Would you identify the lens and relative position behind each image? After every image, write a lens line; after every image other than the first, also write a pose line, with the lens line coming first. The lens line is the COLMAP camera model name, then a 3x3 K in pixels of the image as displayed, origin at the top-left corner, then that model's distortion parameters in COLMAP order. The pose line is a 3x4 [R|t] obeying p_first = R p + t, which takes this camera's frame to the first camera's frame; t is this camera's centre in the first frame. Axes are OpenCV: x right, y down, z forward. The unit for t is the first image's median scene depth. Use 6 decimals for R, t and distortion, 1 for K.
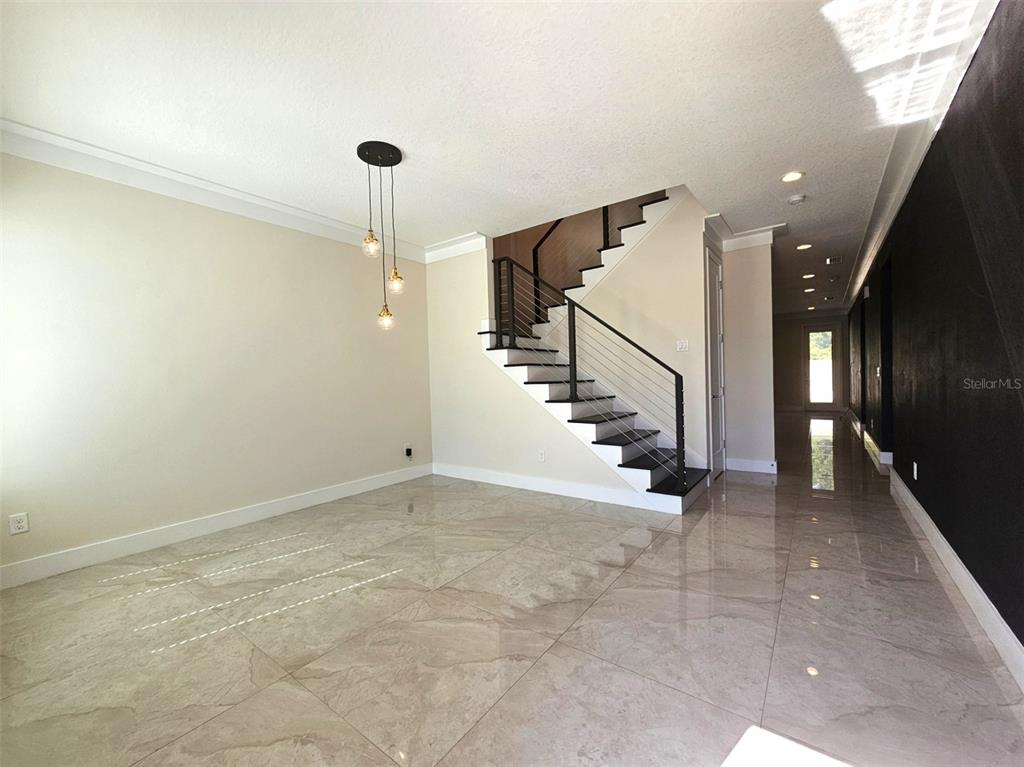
lens RADIAL K [[424.7, 0, 515.4], [0, 424.7, 384.1], [0, 0, 1]] dist [0.001472, 0.000943]
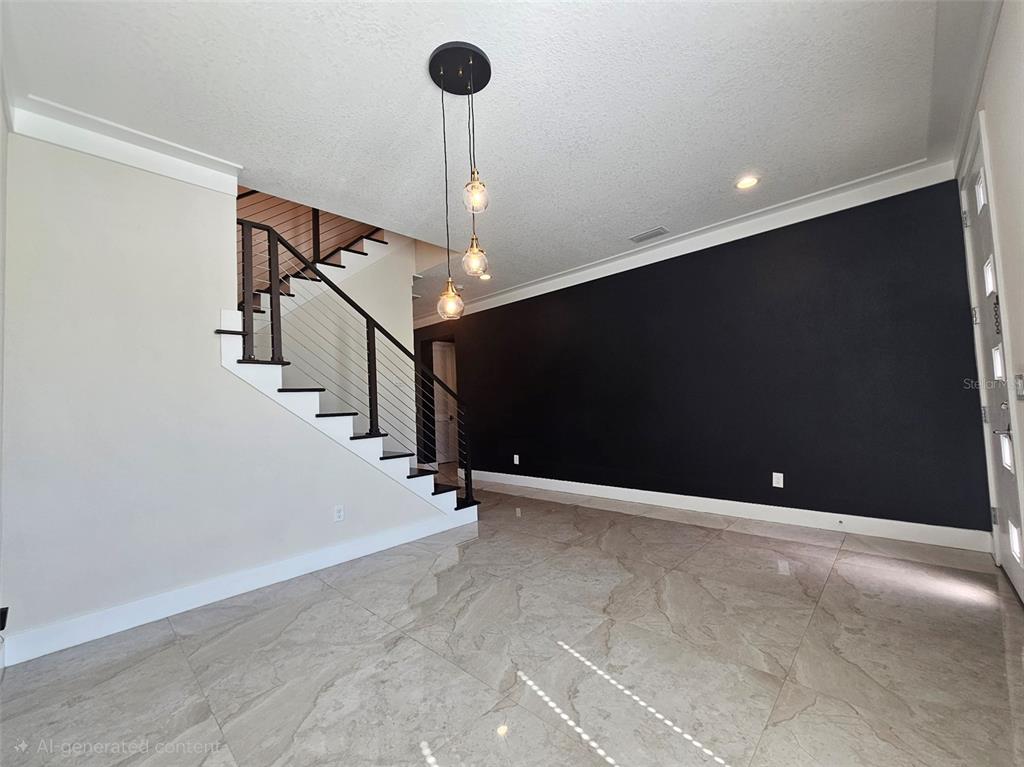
lens RADIAL K [[424.7, 0, 515.4], [0, 424.7, 384.1], [0, 0, 1]] dist [0.001472, 0.000943]
pose [[0.103411, 0.072656, 0.991981, -0.968256], [0.055292, 0.995366, -0.078668, 0.027551], [-0.993101, 0.062984, 0.098915, 0.884084]]
